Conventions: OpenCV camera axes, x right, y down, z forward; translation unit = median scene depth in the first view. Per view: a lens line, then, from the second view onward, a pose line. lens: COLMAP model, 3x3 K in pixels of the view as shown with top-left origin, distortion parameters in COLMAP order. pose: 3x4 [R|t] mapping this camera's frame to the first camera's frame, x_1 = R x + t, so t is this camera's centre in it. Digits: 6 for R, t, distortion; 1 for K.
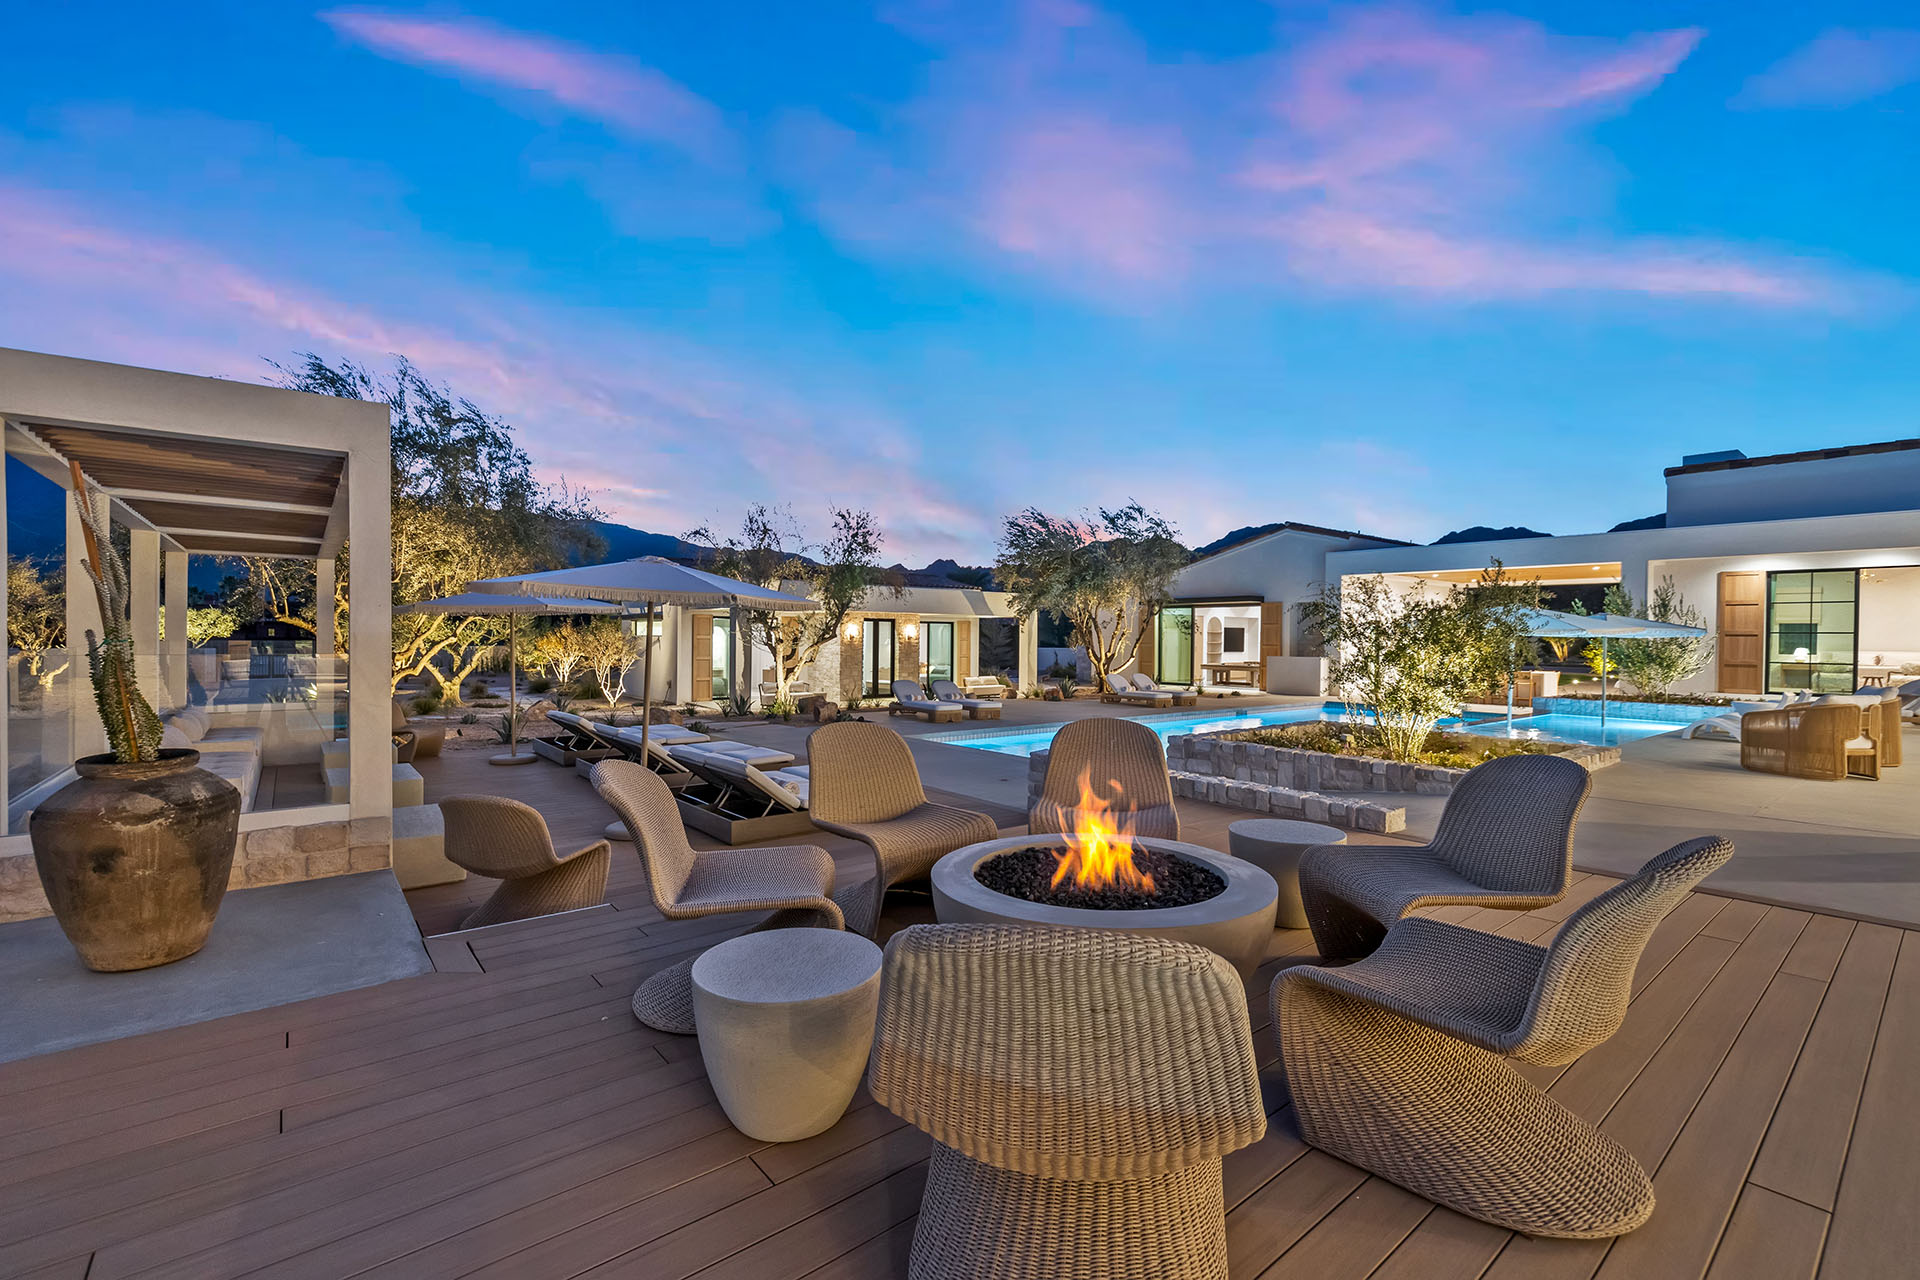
lens RADIAL K [[818.9, 0, 956.7], [0, 818.9, 640.3], [0, 0, 1]] dist [0.003048, 0.000013]
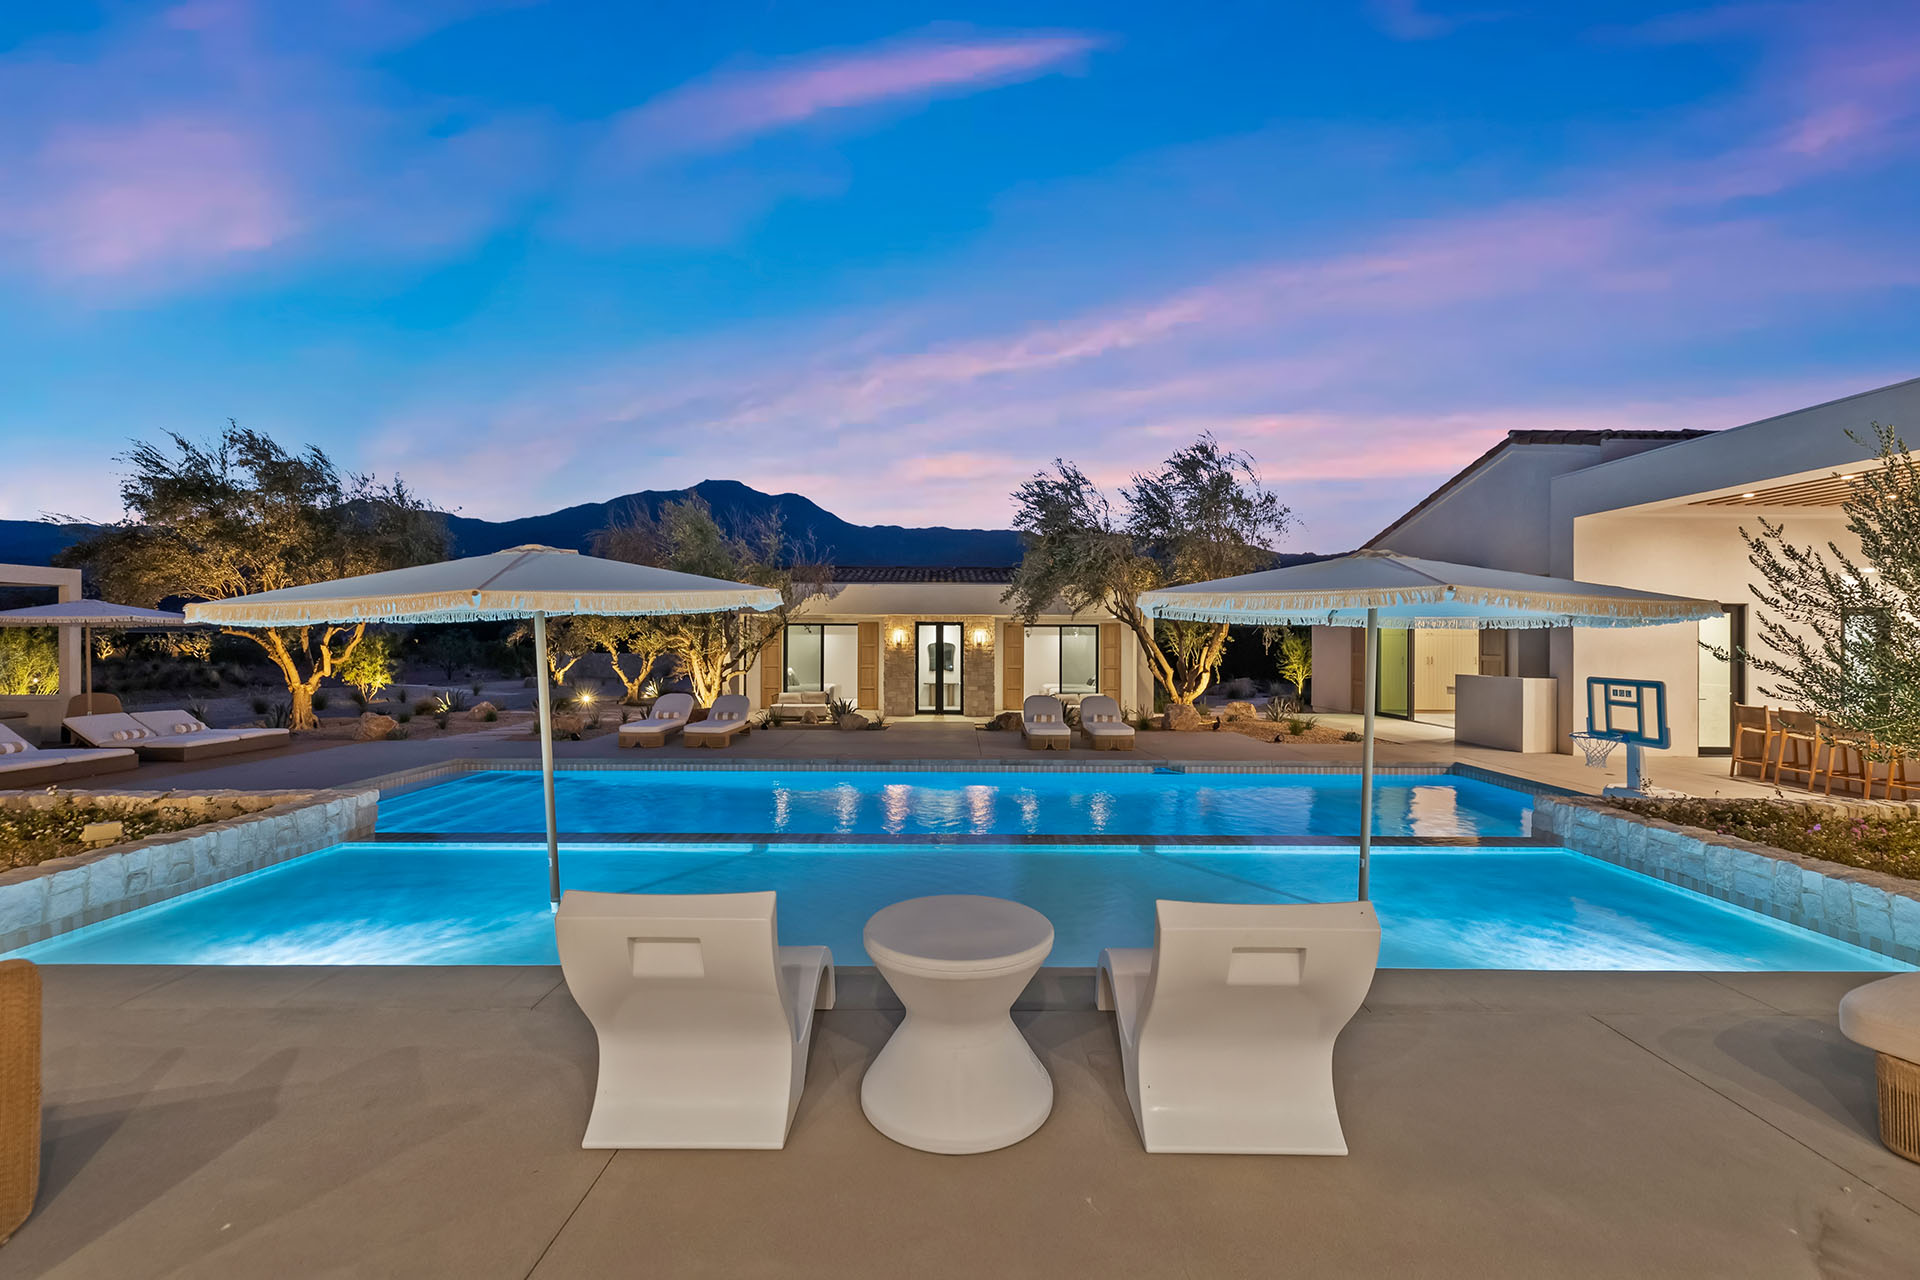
lens RADIAL K [[818.9, 0, 956.7], [0, 818.9, 640.3], [0, 0, 1]] dist [0.003048, 0.000013]
pose [[0.766768, -0.013716, -0.641778, 0.554344], [0.008756, 0.999902, -0.010909, 0.004049], [0.641865, 0.002745, 0.766813, 0.358904]]
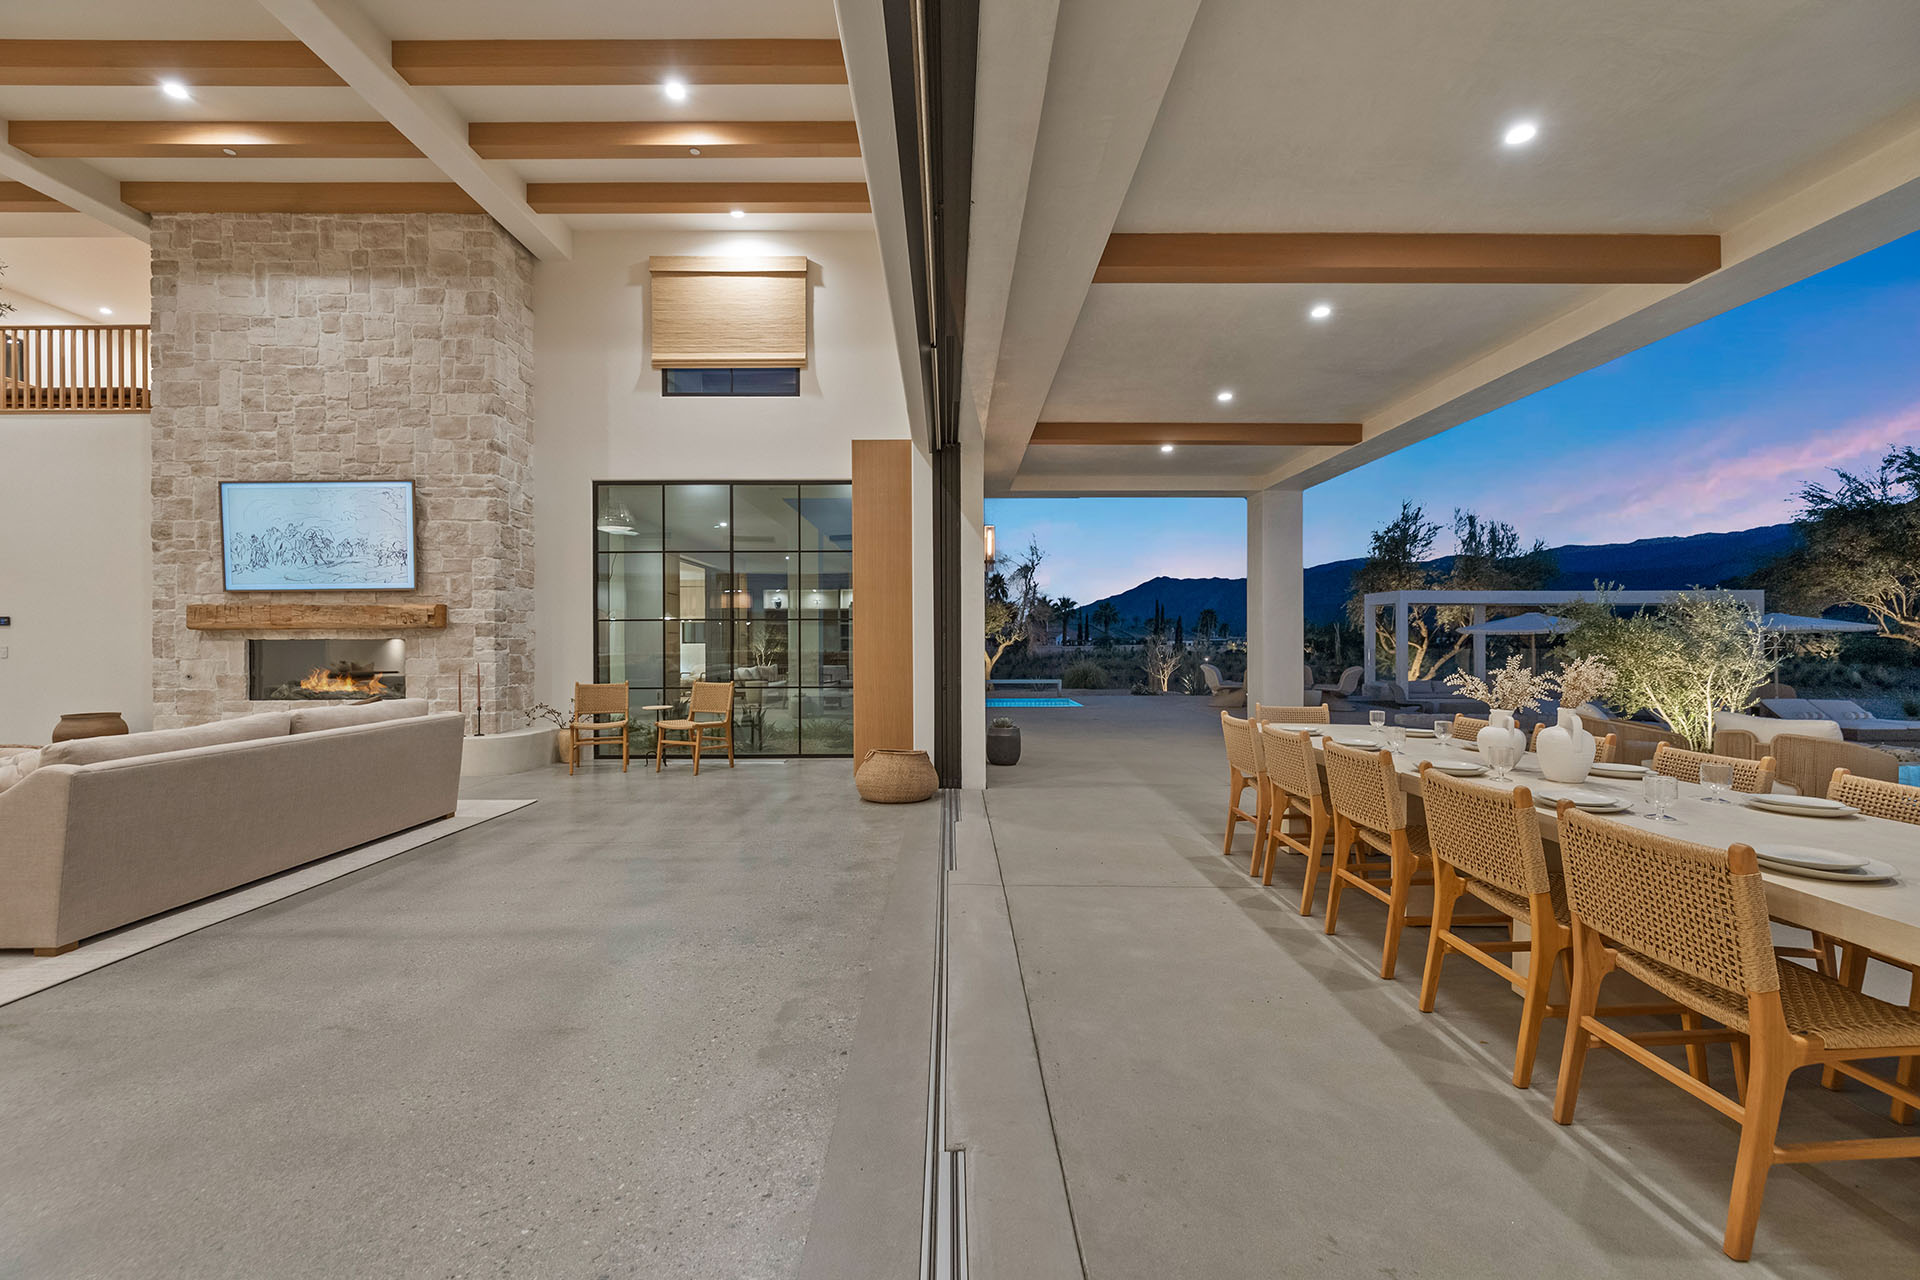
lens RADIAL K [[818.9, 0, 956.7], [0, 818.9, 640.3], [0, 0, 1]] dist [0.003048, 0.000013]
pose [[-0.628561, -0.014082, -0.777633, 0.798120], [-0.008231, 0.999901, -0.011453, 0.004825], [0.777717, -0.000798, -0.628614, 0.298087]]
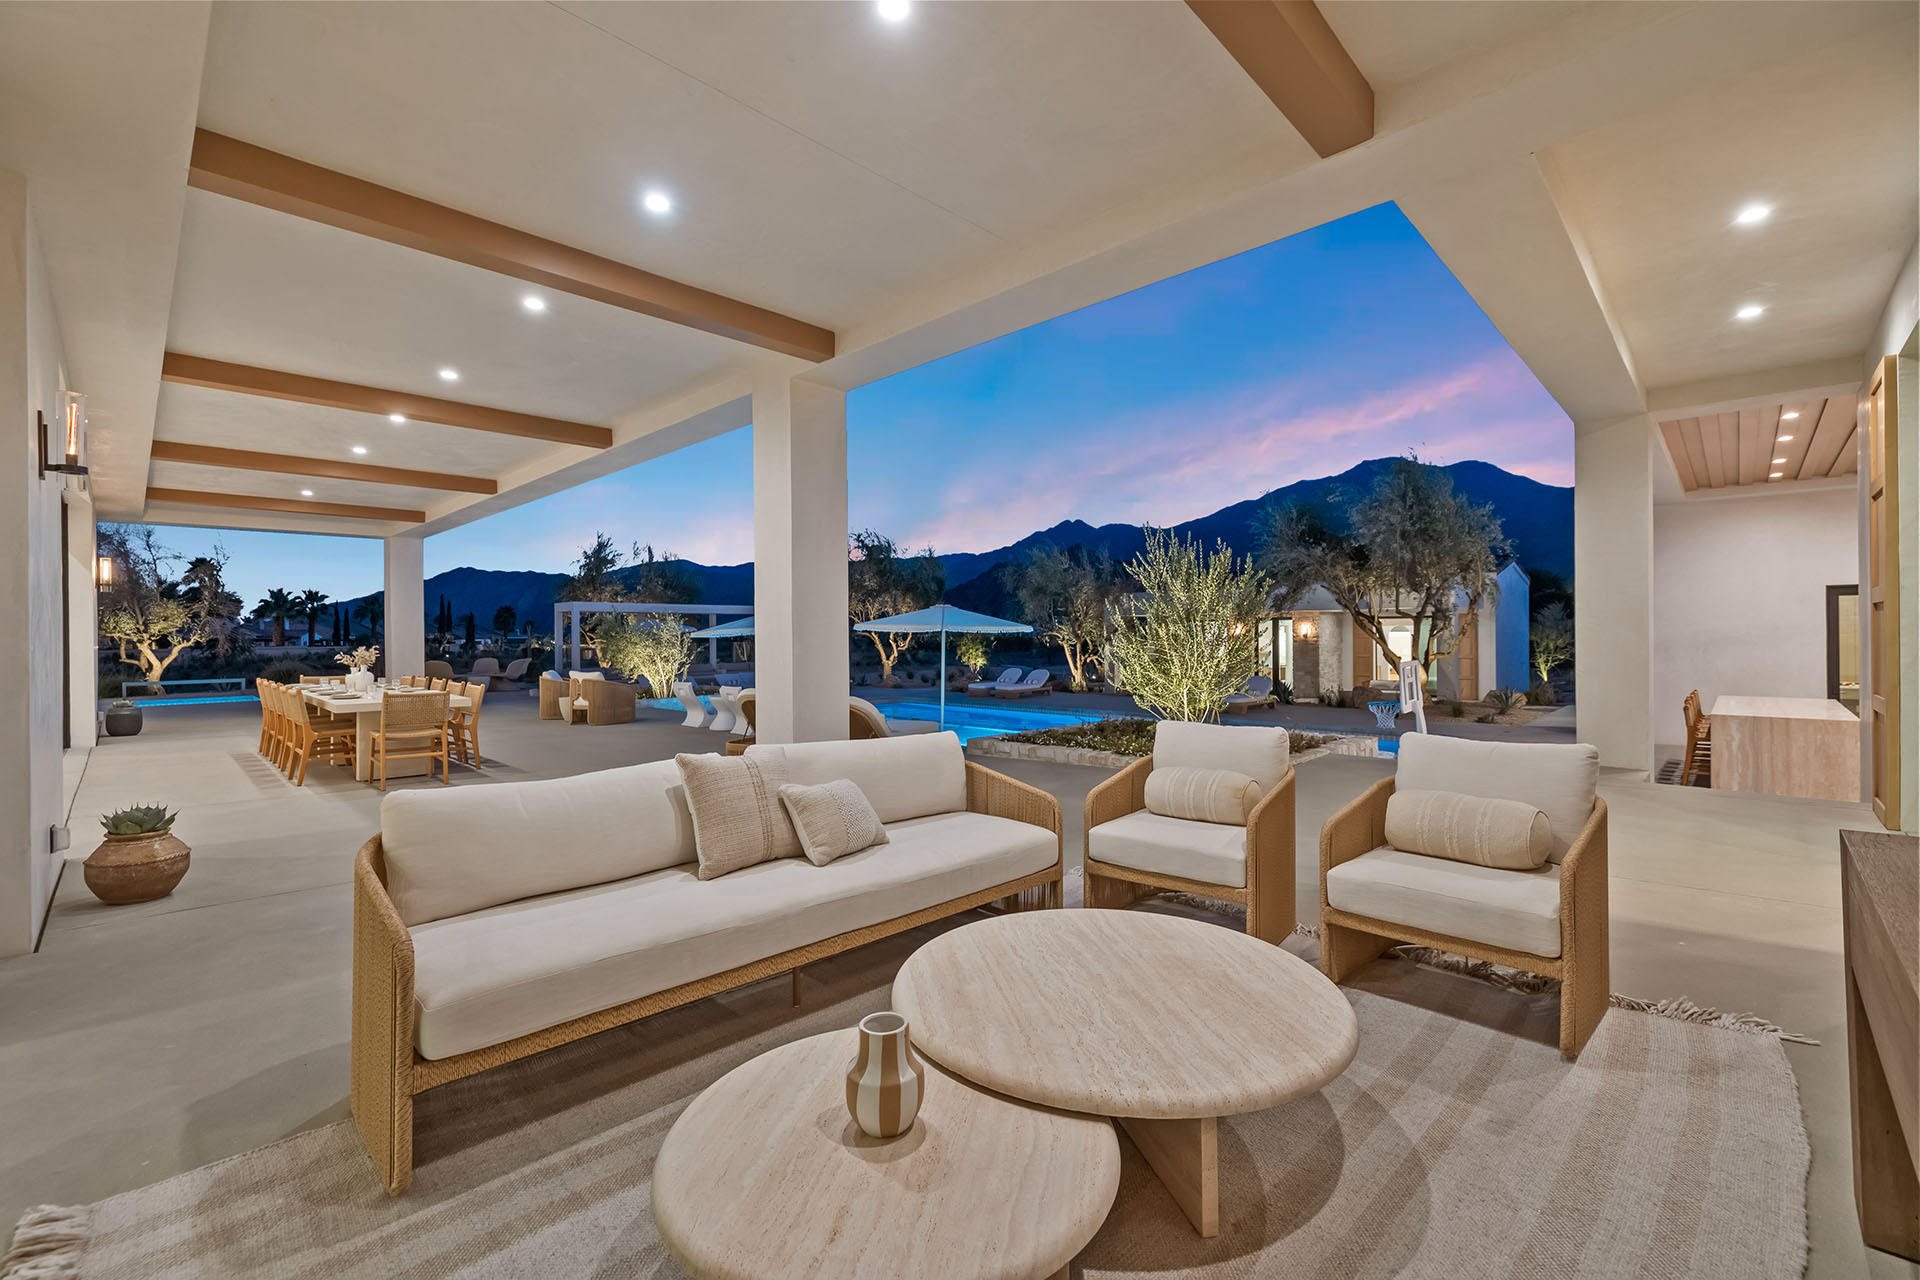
lens RADIAL K [[818.9, 0, 956.7], [0, 818.9, 640.3], [0, 0, 1]] dist [0.003048, 0.000013]
pose [[0.101979, -0.008400, -0.994751, 1.040642], [0.010075, 0.999922, -0.007411, 0.007963], [0.994736, -0.009267, 0.102056, 0.532222]]
